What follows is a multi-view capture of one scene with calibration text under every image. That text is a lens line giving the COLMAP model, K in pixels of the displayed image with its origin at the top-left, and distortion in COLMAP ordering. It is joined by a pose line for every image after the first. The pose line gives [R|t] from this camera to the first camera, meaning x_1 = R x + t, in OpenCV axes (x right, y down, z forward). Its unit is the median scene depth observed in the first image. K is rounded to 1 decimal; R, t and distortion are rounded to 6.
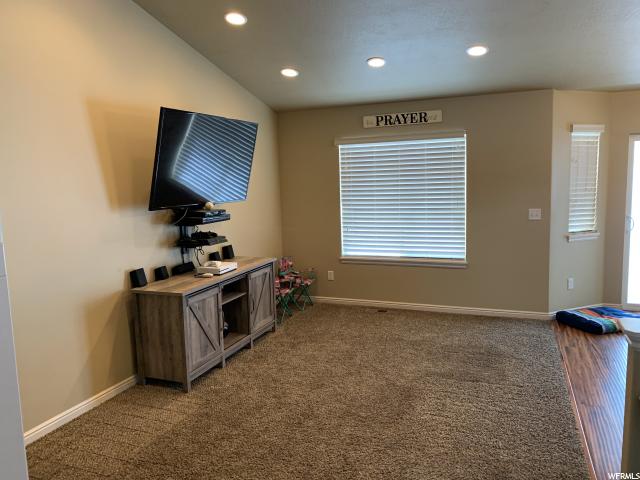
lens RADIAL K [[481.6, 0, 318.7], [0, 481.6, 236.0], [0, 0, 1]] dist [0.076858, -0.117927]
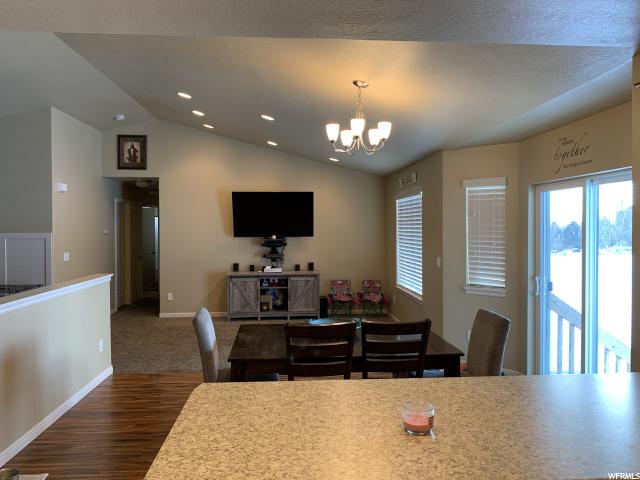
lens RADIAL K [[481.6, 0, 318.7], [0, 481.6, 236.0], [0, 0, 1]] dist [0.076858, -0.117927]
pose [[0.434018, 0.044827, -0.899788, 1.544171], [-0.118784, 0.992889, -0.007831, -0.073923], [0.893039, 0.110280, 0.436256, 0.318362]]
